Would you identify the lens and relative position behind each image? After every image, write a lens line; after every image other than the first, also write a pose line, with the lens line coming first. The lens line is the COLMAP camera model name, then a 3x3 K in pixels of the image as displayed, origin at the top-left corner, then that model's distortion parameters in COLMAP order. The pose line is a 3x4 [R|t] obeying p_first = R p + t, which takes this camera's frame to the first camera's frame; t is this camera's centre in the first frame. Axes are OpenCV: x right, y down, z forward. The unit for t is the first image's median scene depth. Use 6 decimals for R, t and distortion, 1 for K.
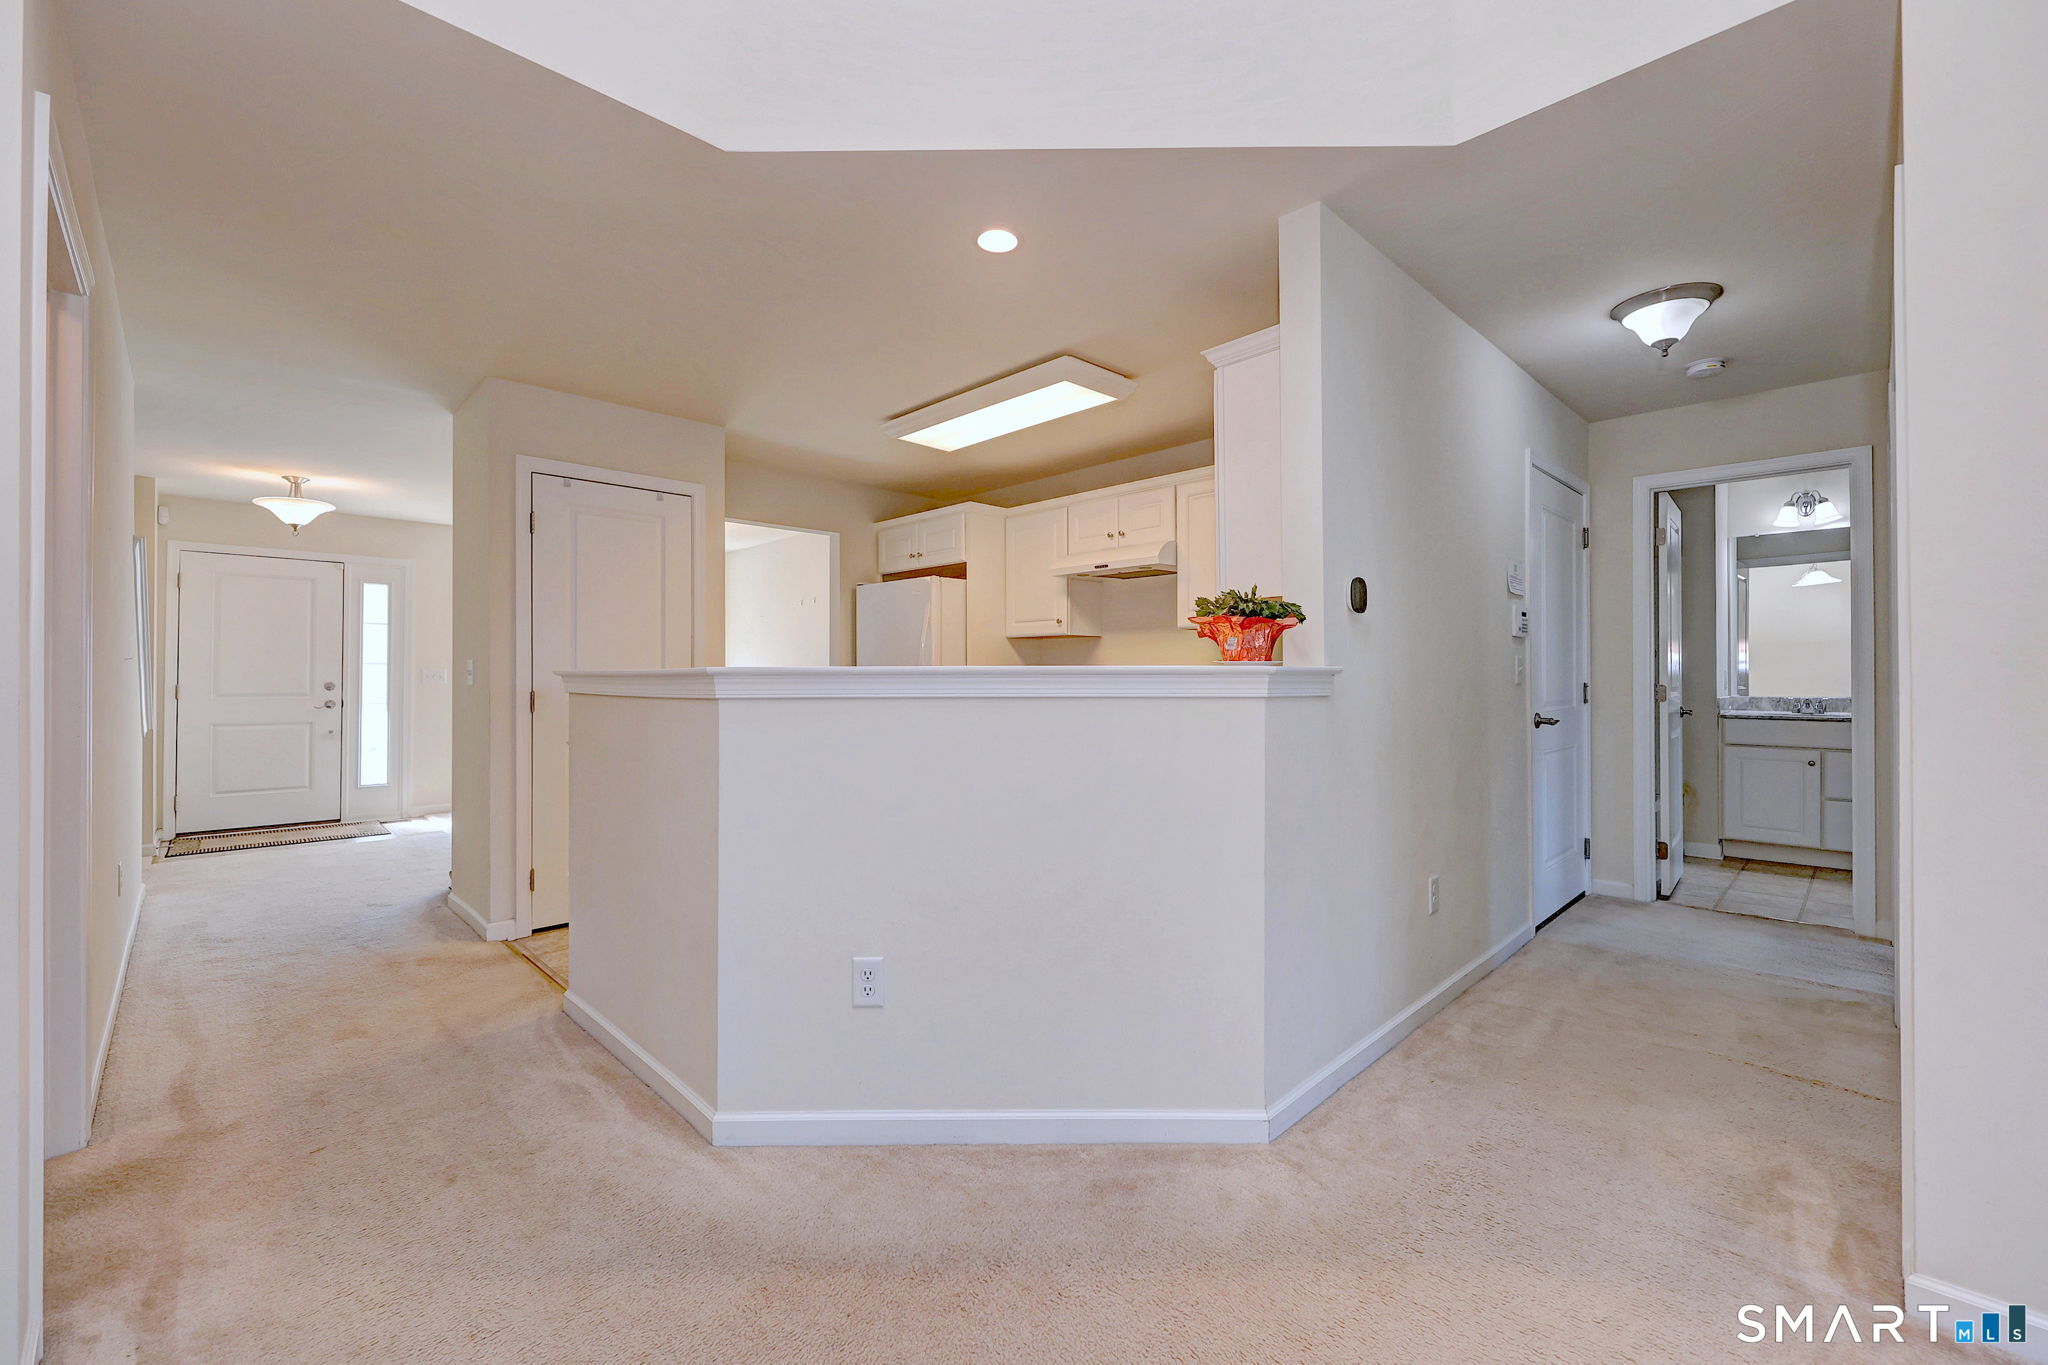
lens RADIAL K [[828.4, 0, 1015.4], [0, 828.4, 680.9], [0, 0, 1]] dist [-0.008657, 0.000569]
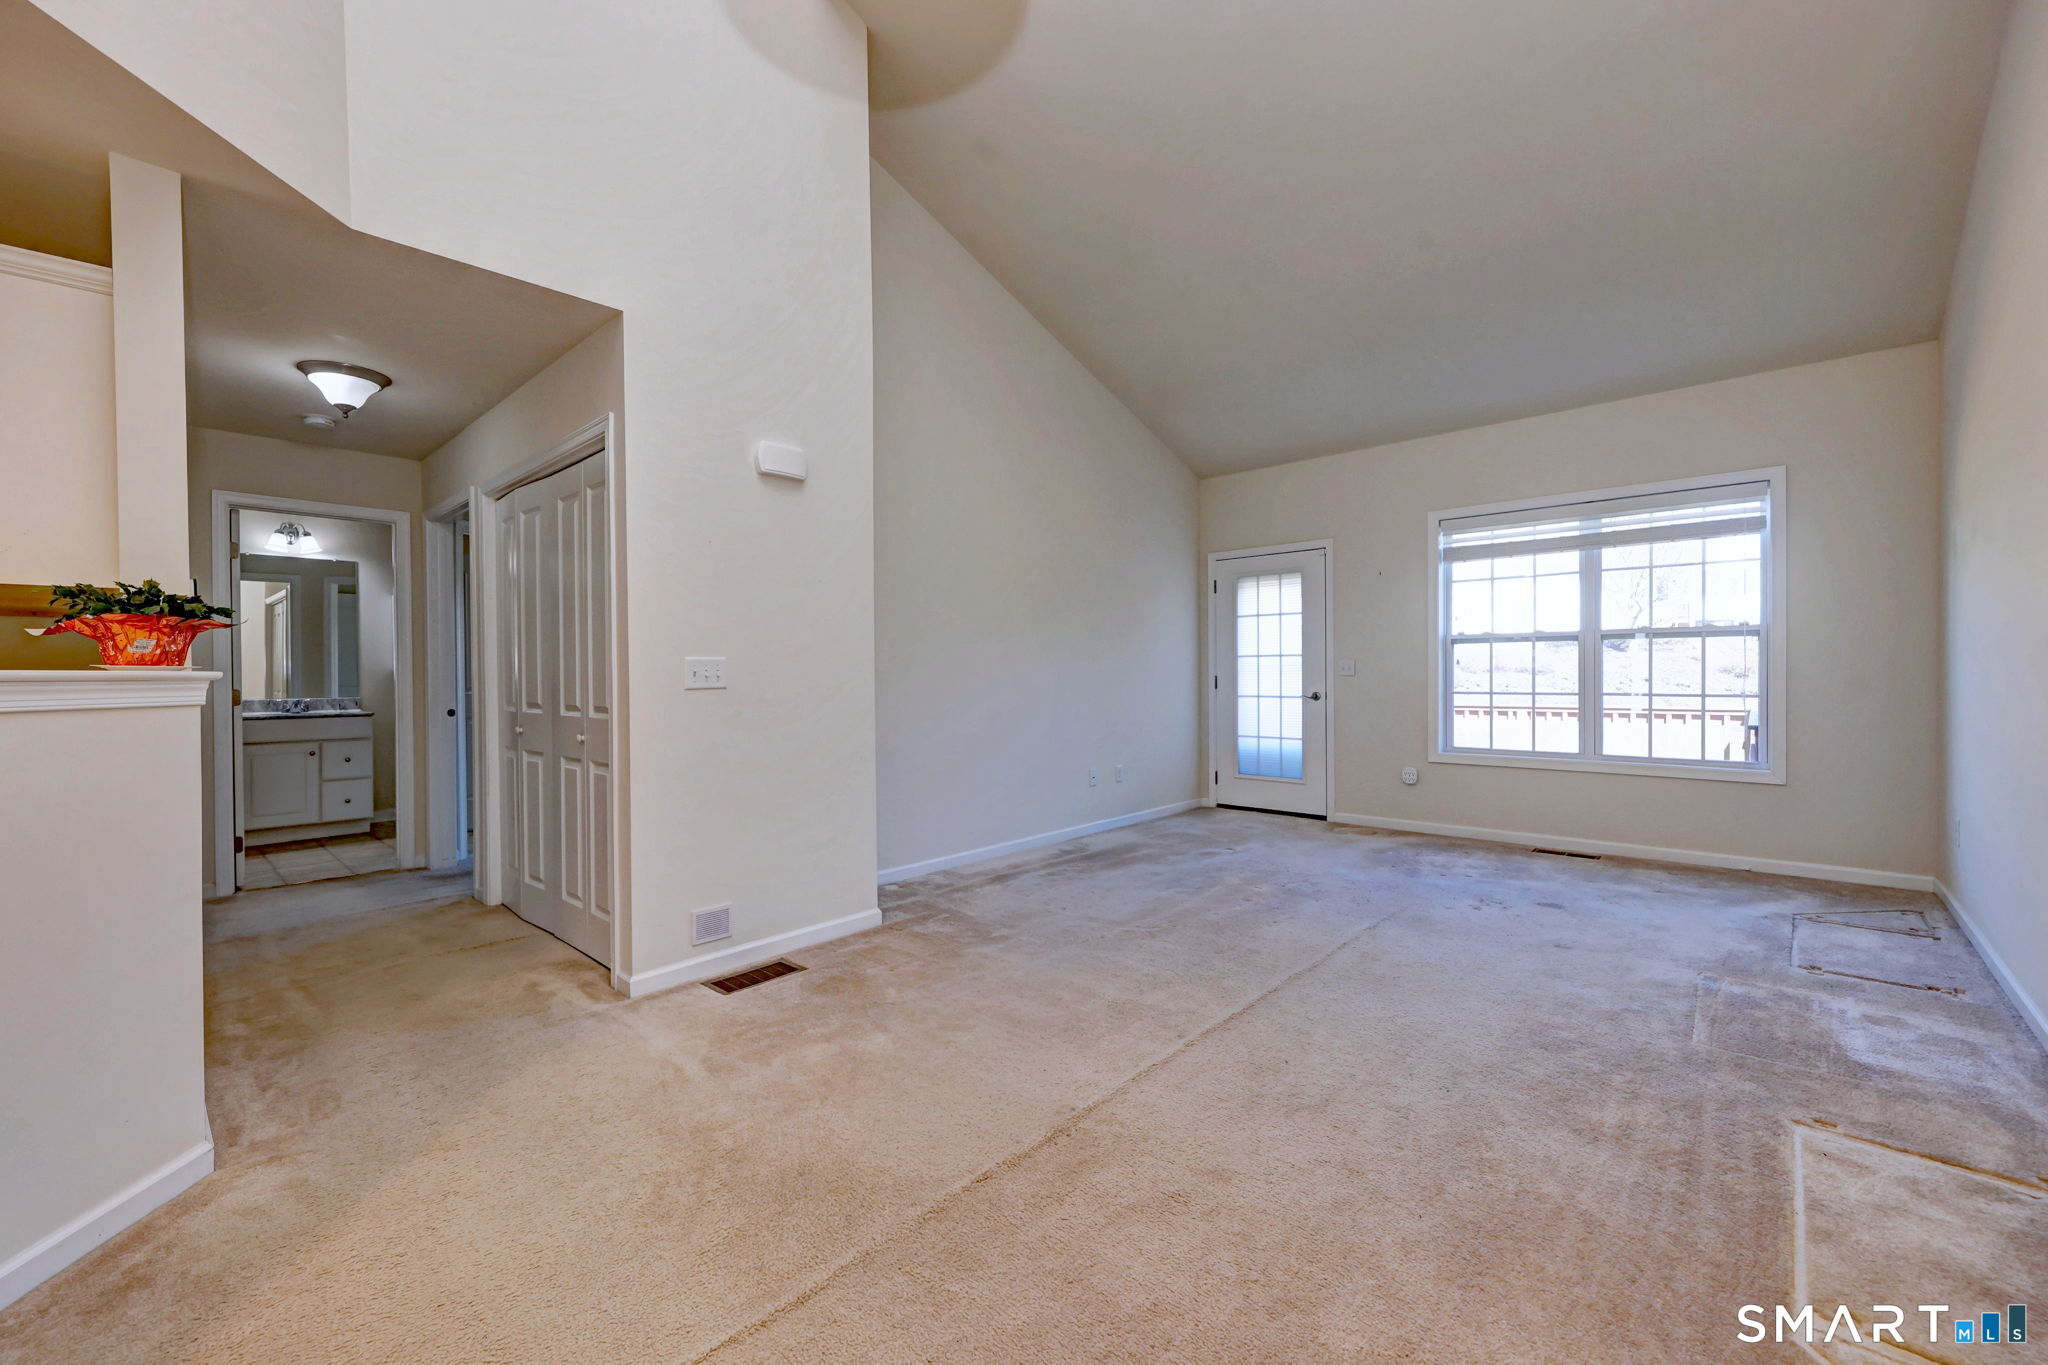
lens RADIAL K [[828.4, 0, 1014.7], [0, 828.4, 682.9], [0, 0, 1]] dist [-0.008657, 0.000569]
pose [[-0.066435, -0.006676, 0.997768, -0.503055], [0.010257, 0.999920, 0.007373, -0.001694], [-0.997738, 0.010724, -0.066362, 0.094665]]
